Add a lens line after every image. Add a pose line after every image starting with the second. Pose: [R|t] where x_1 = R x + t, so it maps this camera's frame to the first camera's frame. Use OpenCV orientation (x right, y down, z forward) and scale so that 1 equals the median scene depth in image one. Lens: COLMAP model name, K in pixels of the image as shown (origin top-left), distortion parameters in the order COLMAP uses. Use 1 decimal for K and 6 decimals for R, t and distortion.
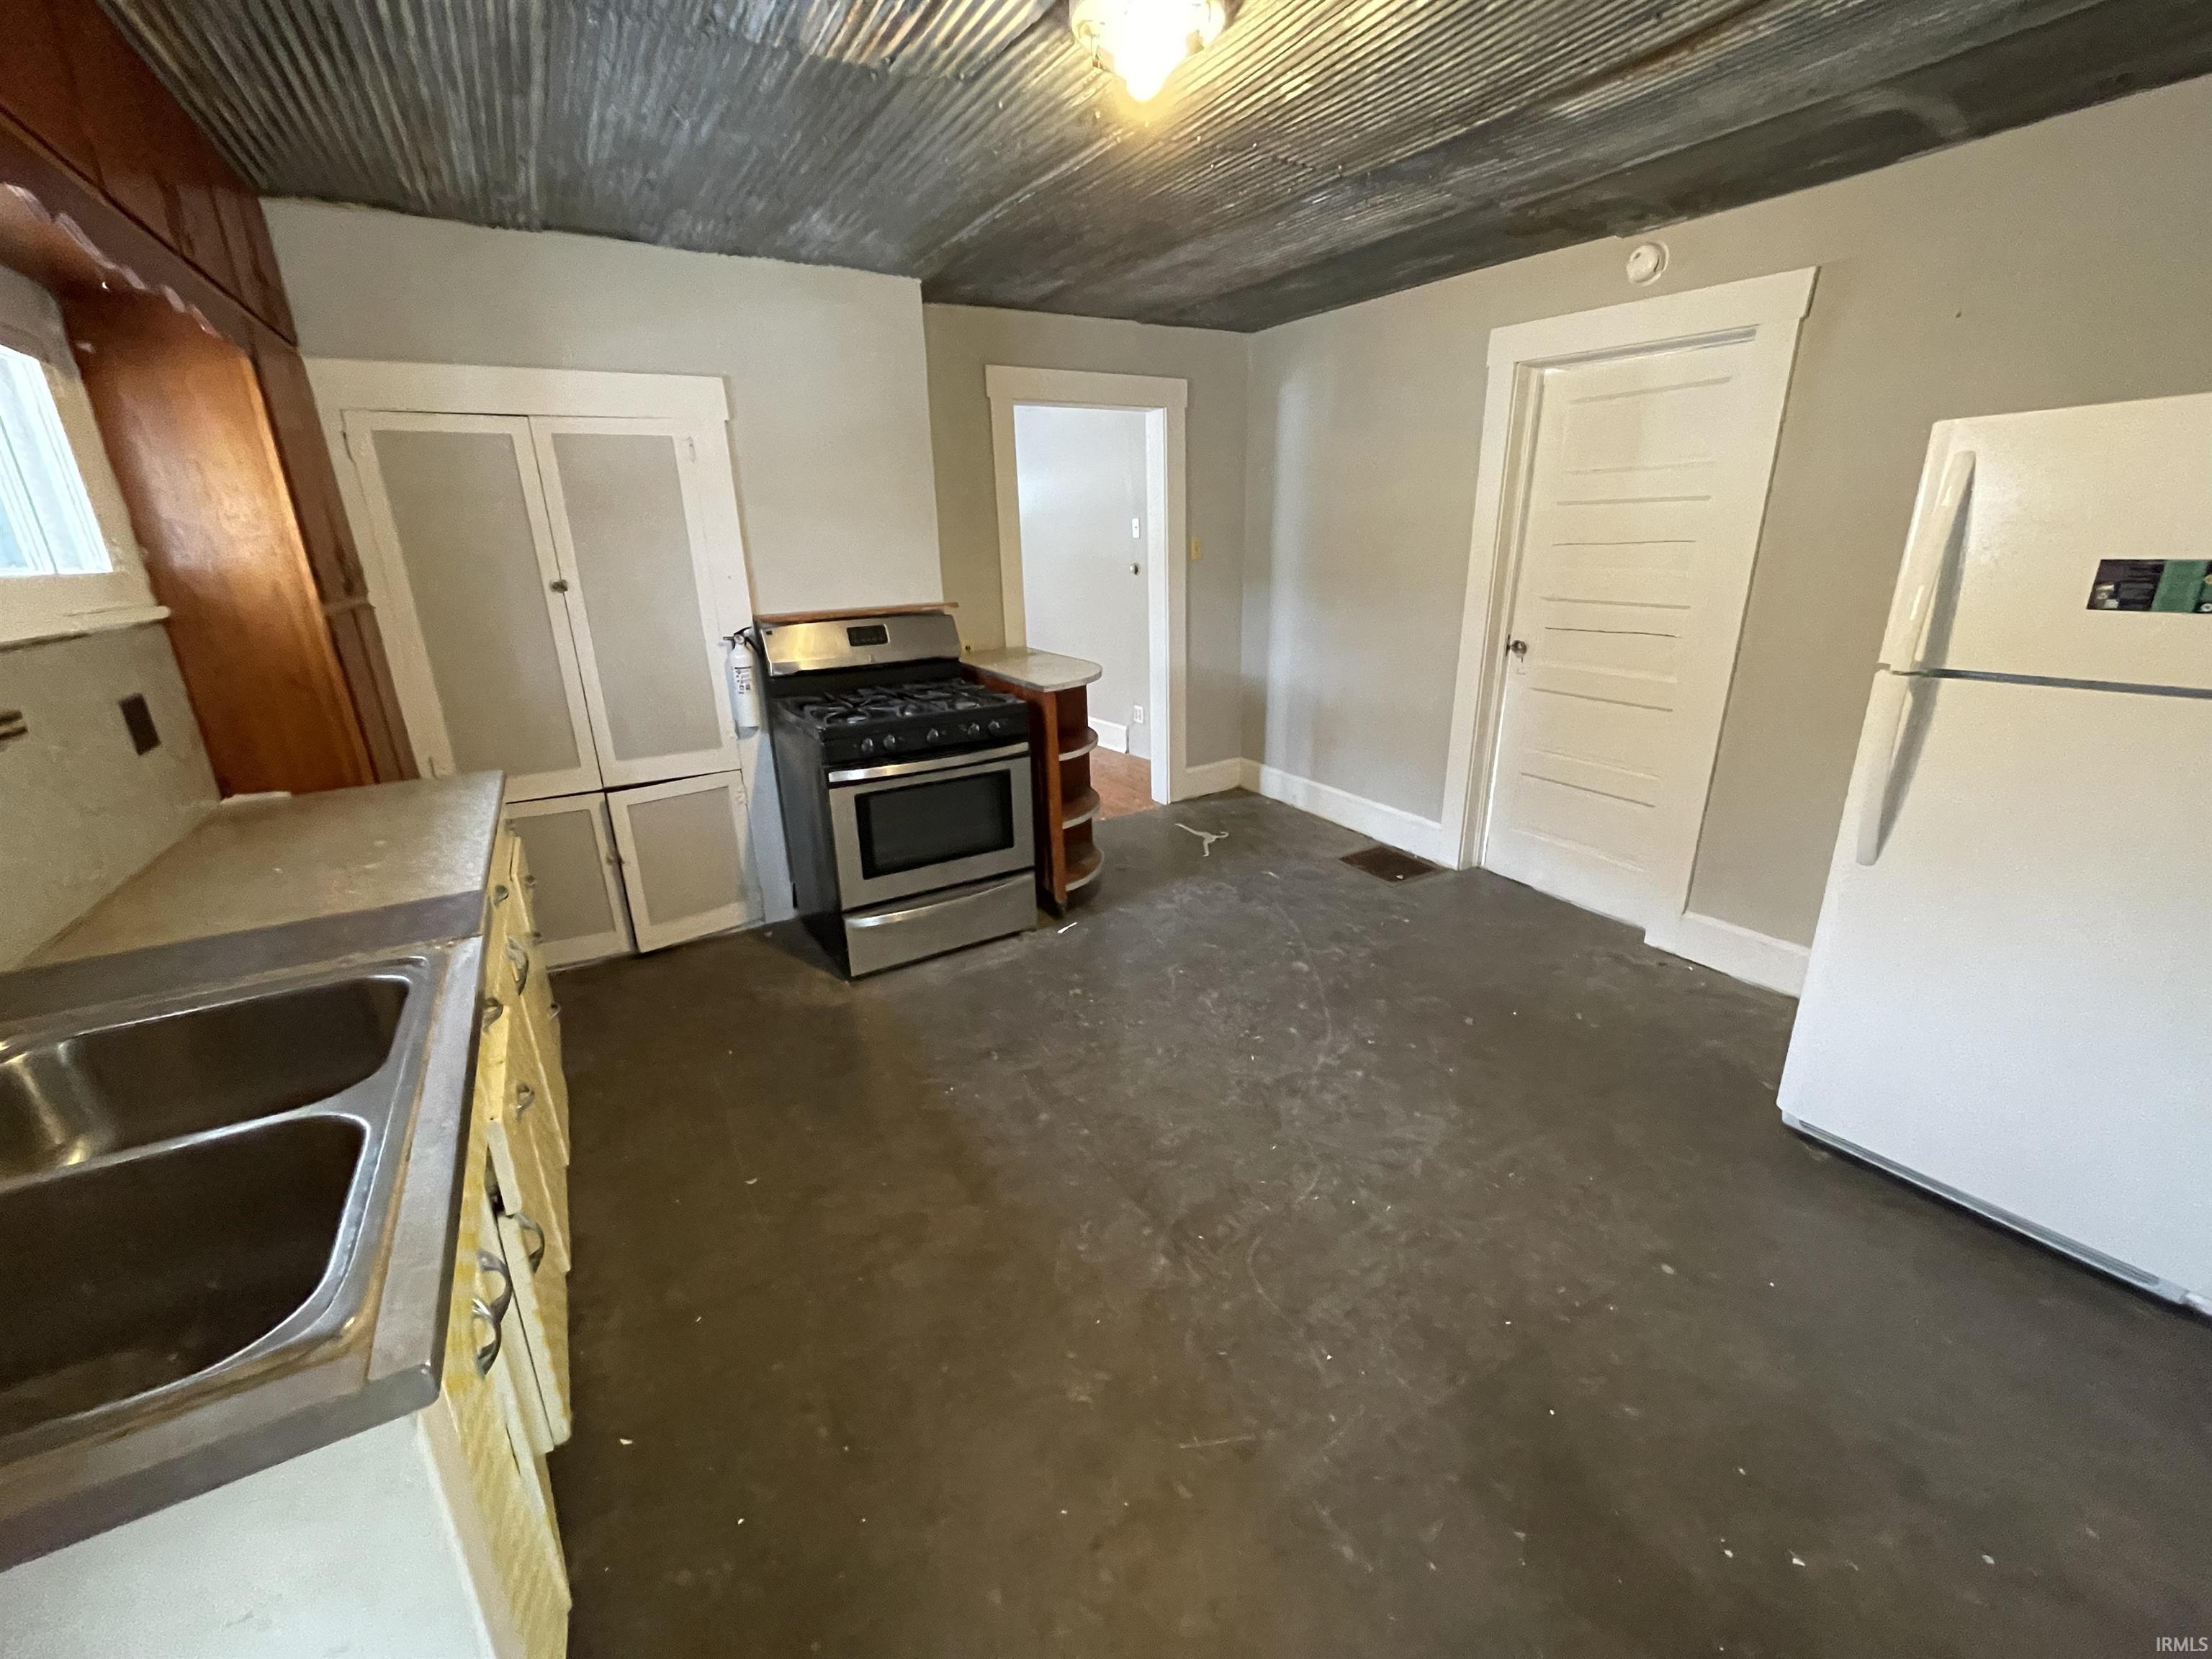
lens RADIAL K [[899.8, 0, 1110.3], [0, 899.8, 832.8], [0, 0, 1]] dist [-0.009202, 0.000609]
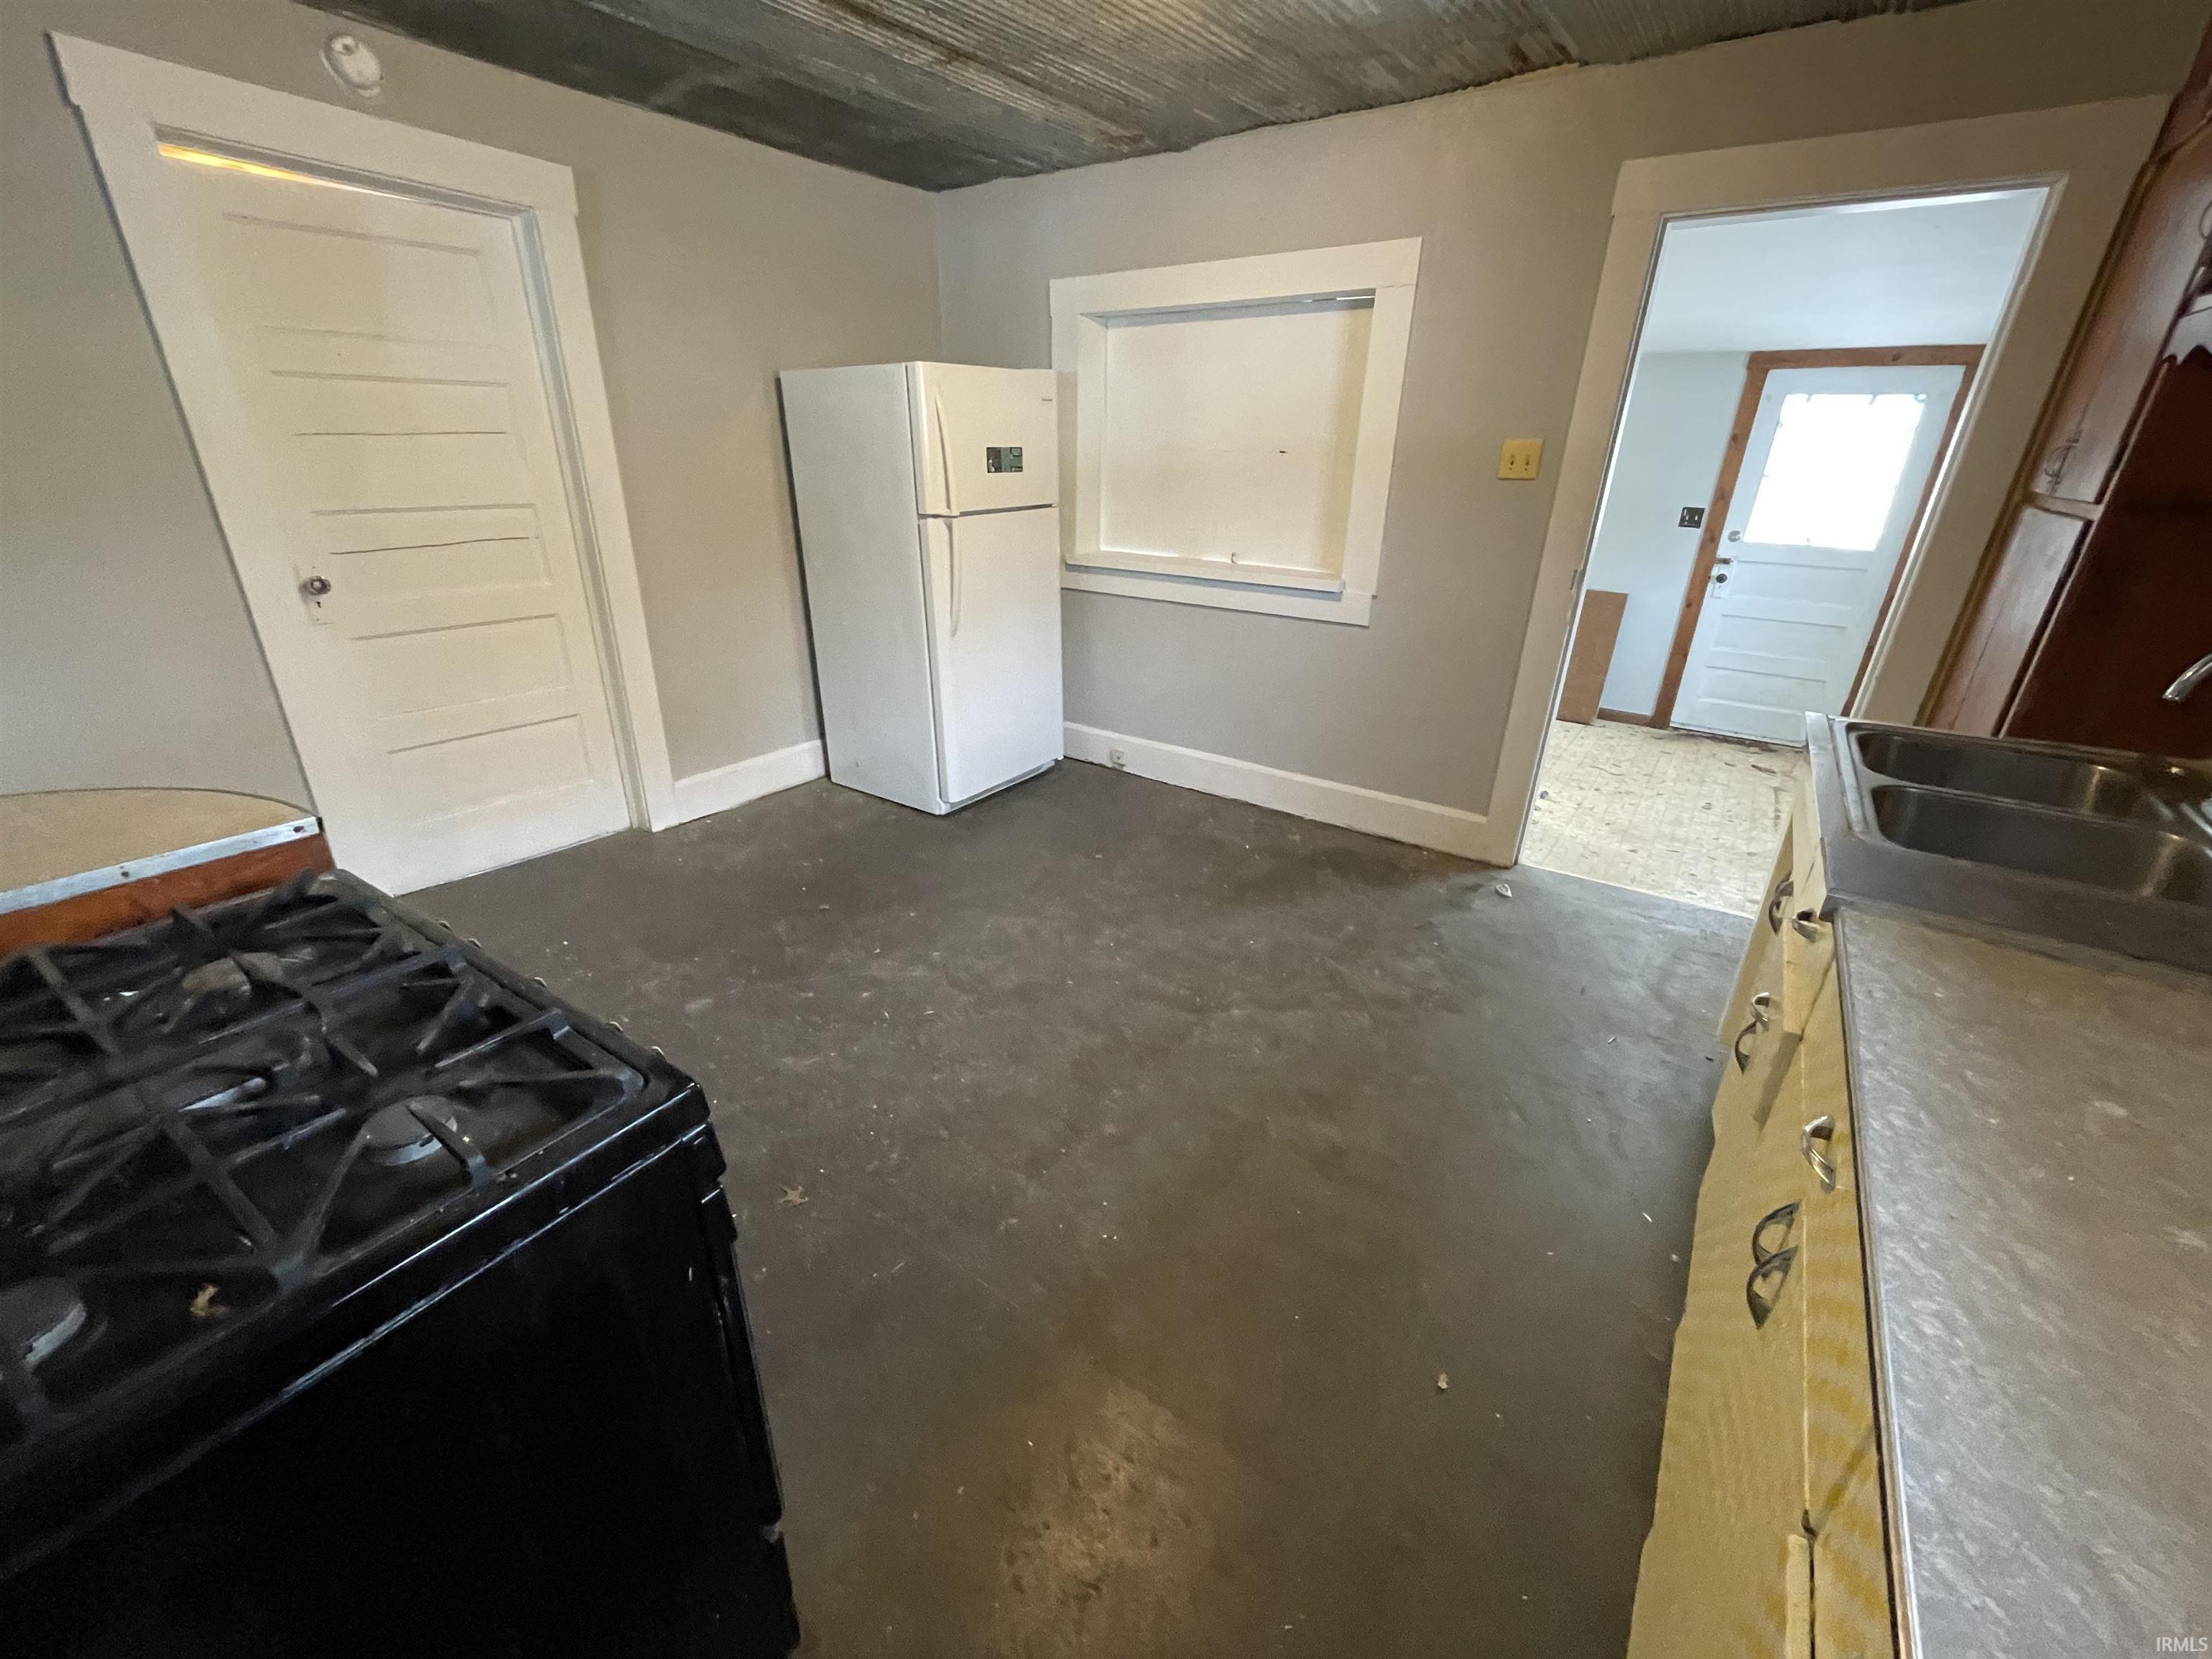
lens RADIAL K [[899.8, 0, 1096.3], [0, 899.8, 837.6], [0, 0, 1]] dist [-0.009202, 0.000609]
pose [[-0.402928, -0.358286, 0.842188, -0.834512], [0.275395, 0.830082, 0.484893, -0.398368], [-0.872815, 0.427311, -0.235794, 1.330861]]
